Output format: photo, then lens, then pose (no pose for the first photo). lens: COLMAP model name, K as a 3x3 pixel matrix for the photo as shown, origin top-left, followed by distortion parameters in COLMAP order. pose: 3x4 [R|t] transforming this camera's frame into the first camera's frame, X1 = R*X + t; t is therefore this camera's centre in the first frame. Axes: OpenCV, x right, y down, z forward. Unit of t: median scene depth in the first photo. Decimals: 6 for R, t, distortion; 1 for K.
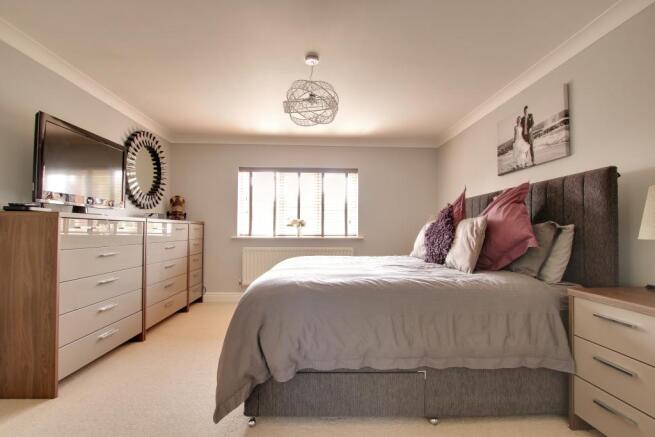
lens RADIAL K [[307.8, 0, 327.5], [0, 307.8, 218.5], [0, 0, 1]] dist [-0.002928, -0.000172]
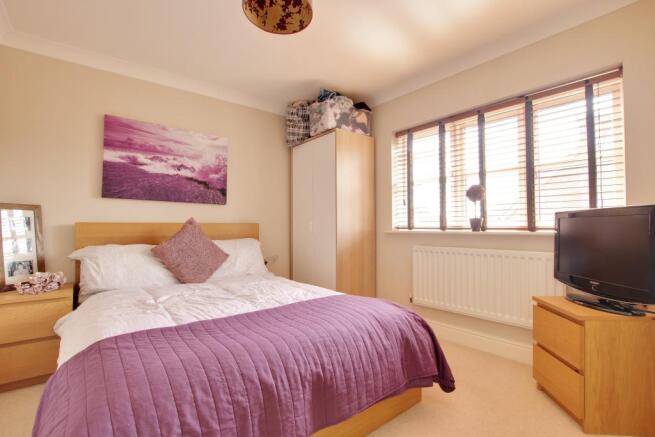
lens RADIAL K [[307.8, 0, 327.5], [0, 307.8, 218.5], [0, 0, 1]] dist [-0.002928, -0.000172]
pose [[0.595334, -0.014894, -0.803340, 0.319013], [0.035812, 0.999326, 0.008012, 0.036227], [0.802680, -0.033540, 0.595466, 0.758299]]
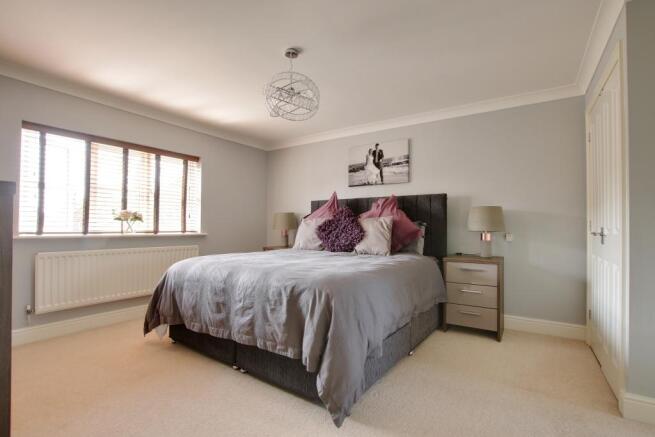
lens RADIAL K [[305.4, 0, 327.5], [0, 305.4, 218.5], [0, 0, 1]] dist [-0.040333, 0.000081]
pose [[0.586797, 0.021192, 0.809457, -0.667826], [-0.033000, 0.999453, -0.002244, 0.010985], [-0.809062, -0.025396, 0.587175, 0.300665]]
